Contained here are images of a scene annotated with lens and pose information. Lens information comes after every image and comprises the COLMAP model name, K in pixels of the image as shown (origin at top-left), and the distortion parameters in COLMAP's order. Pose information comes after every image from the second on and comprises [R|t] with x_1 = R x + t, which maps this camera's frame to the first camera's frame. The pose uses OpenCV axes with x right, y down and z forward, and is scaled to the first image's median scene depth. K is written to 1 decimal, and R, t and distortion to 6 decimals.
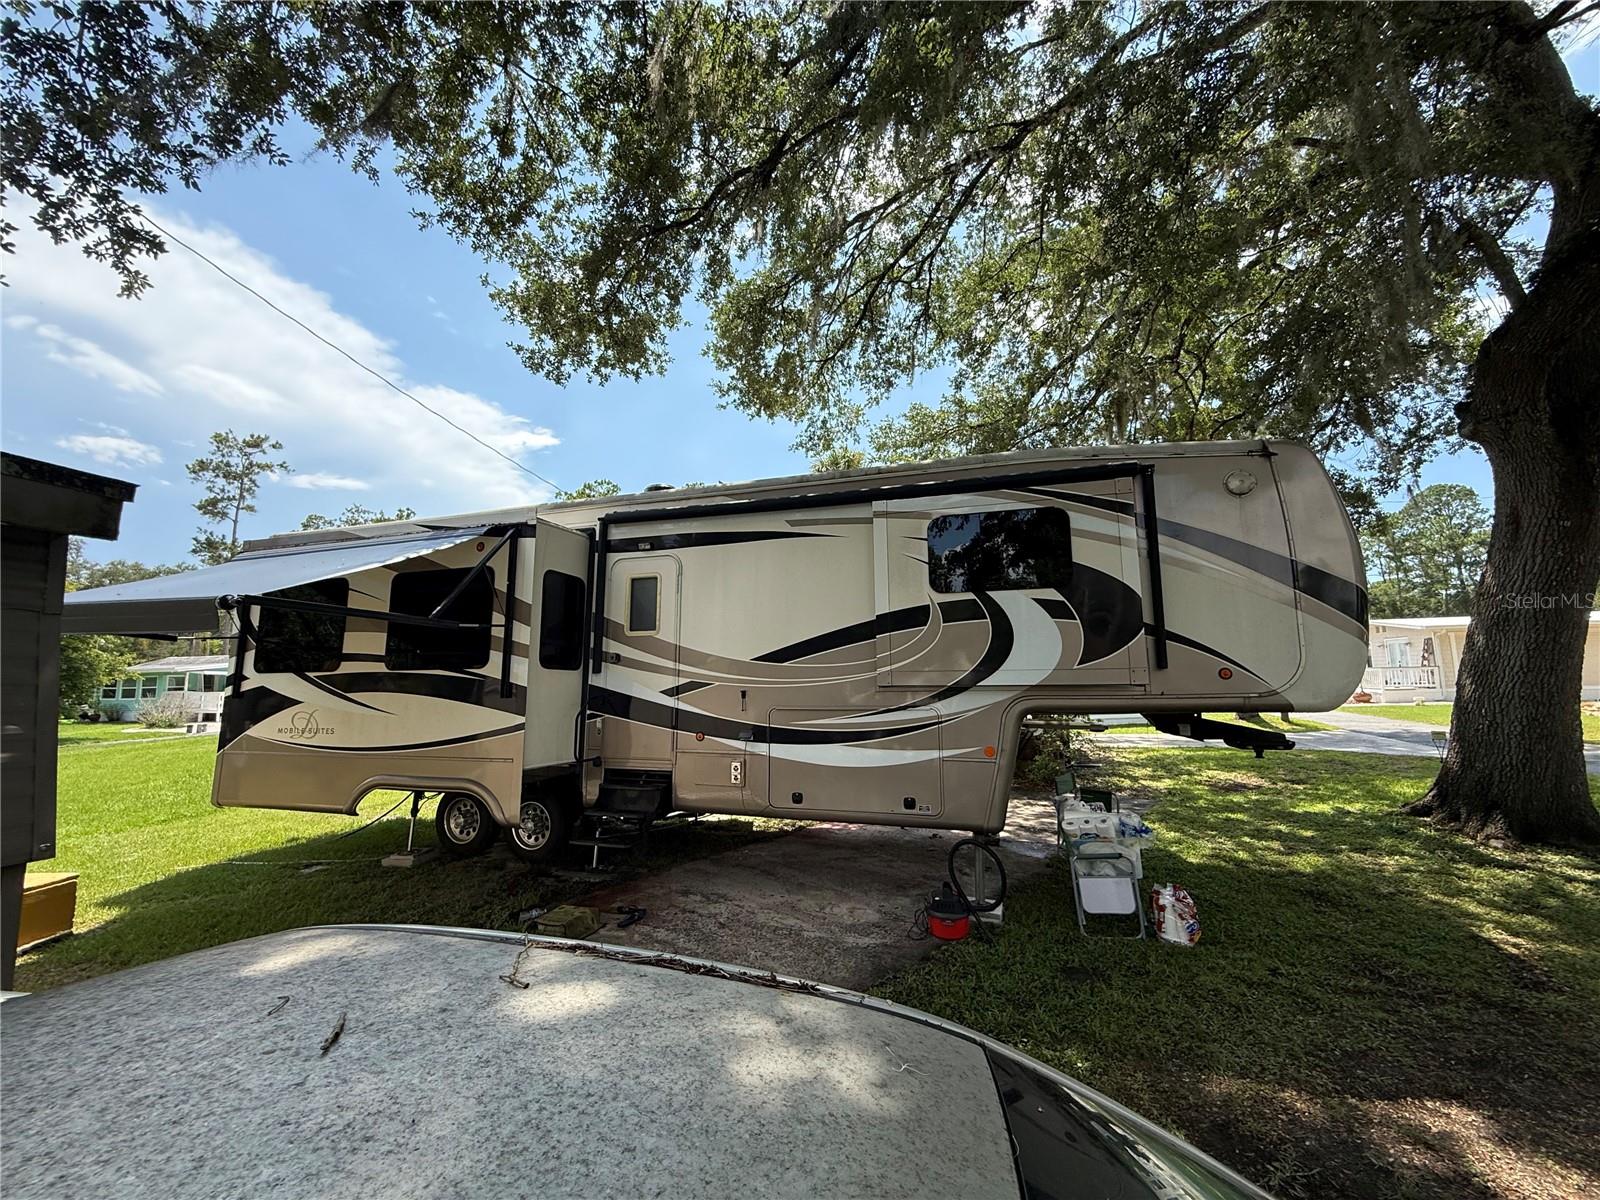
lens RADIAL K [[621.0, 0, 800.2], [0, 621.0, 608.9], [0, 0, 1]] dist [-0.018811, 0.000033]
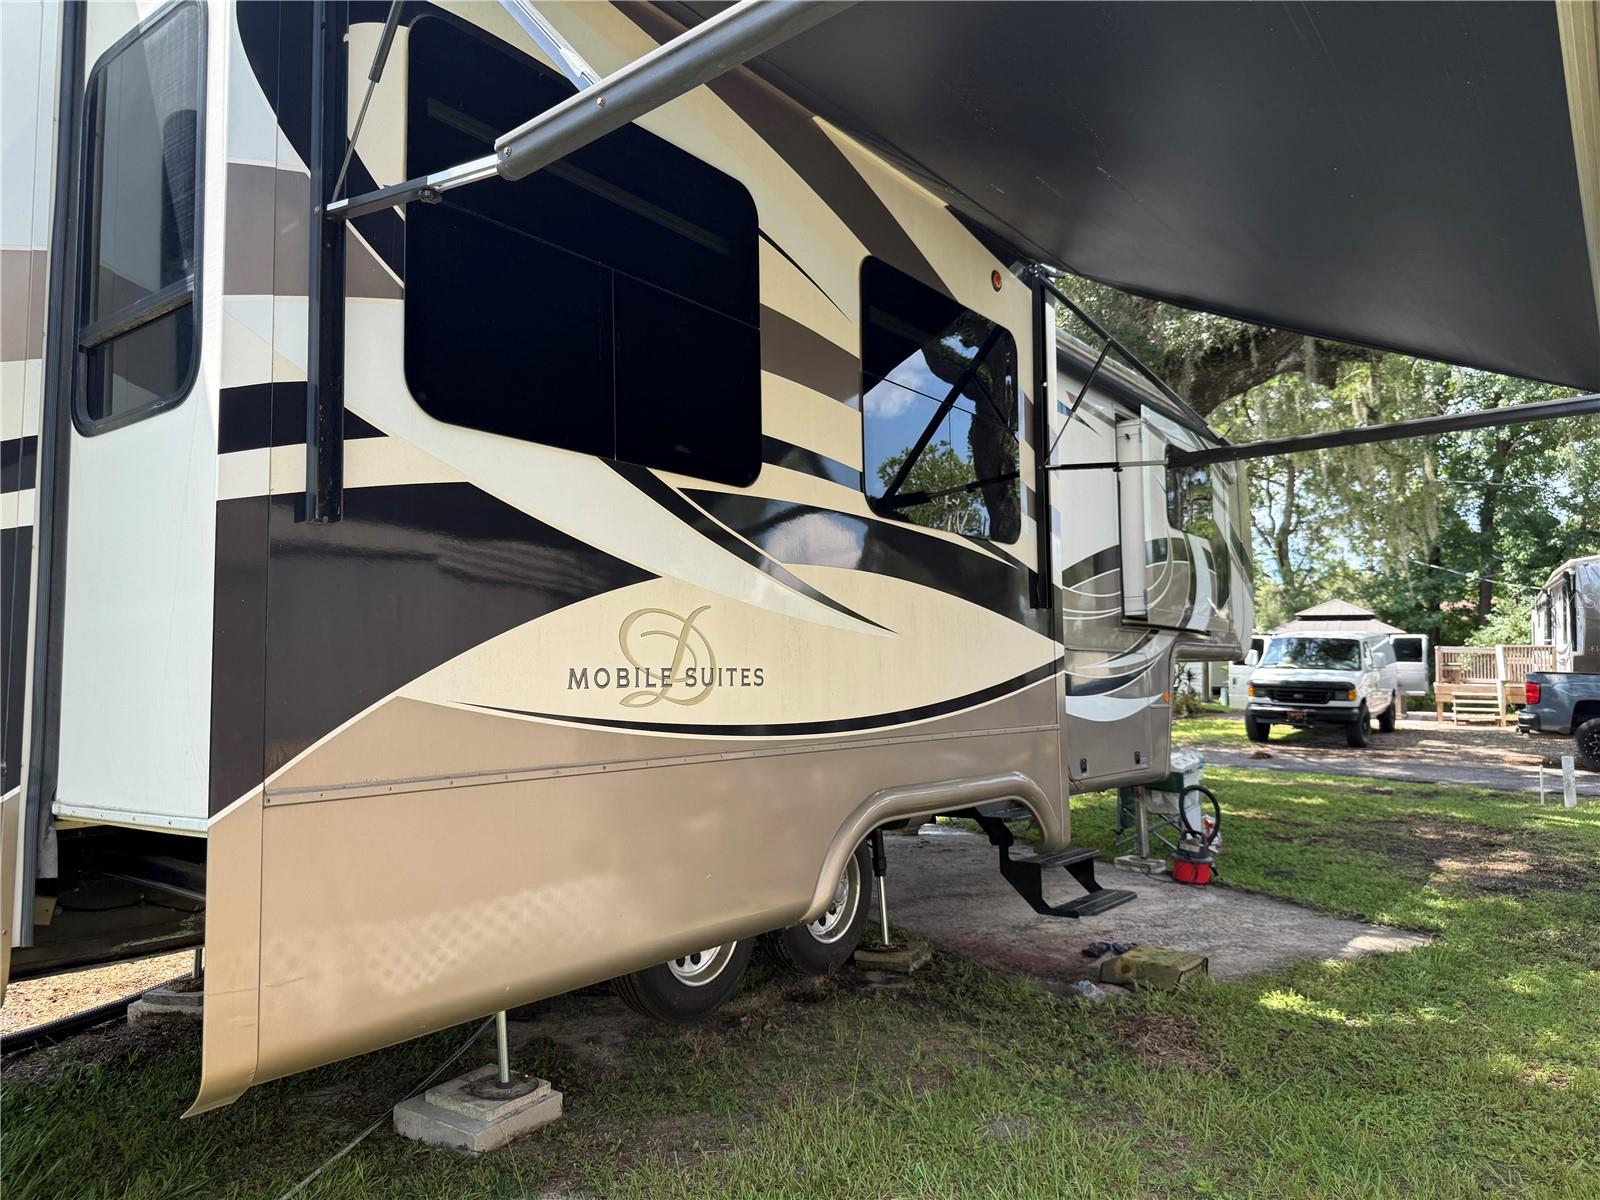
lens RADIAL K [[1133.9, 0, 800.0], [0, 1133.9, 600.0], [0, 0, 1]] dist [0.000442, 0.000162]
pose [[0.326905, 0.080342, 0.941636, -1.248538], [-0.117418, 0.992112, -0.043886, 0.175246], [-0.937735, -0.096218, 0.333760, 0.754849]]
